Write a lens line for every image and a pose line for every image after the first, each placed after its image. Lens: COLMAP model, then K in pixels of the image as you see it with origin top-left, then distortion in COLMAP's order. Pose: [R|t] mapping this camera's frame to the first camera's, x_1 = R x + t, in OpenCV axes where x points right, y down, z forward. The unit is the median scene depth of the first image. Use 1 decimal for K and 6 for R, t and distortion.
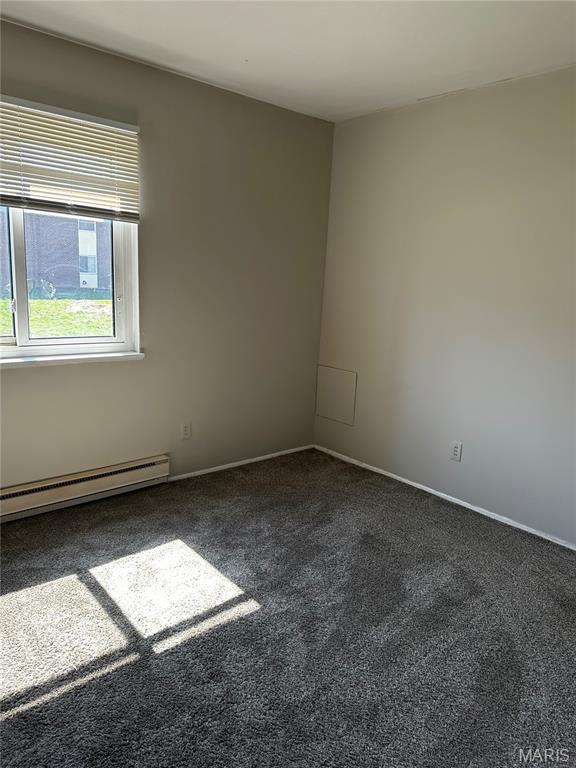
lens RADIAL K [[538.3, 0, 288.0], [0, 538.3, 384.0], [0, 0, 1]] dist [0.050567, -0.056394]
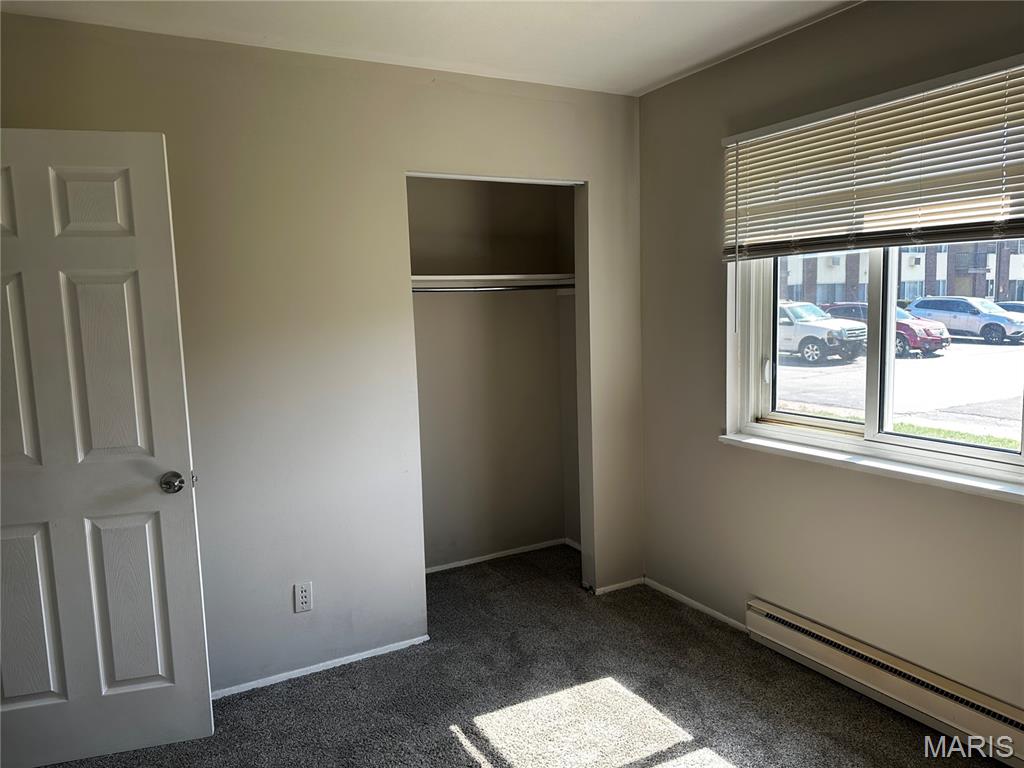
lens RADIAL K [[717.7, 0, 512.0], [0, 717.7, 384.0], [0, 0, 1]] dist [0.050567, -0.056394]
pose [[-0.200747, 0.061454, -0.977714, 0.478489], [-0.179118, 0.978904, 0.098306, -0.141937], [0.963129, 0.194861, -0.185504, 0.682272]]
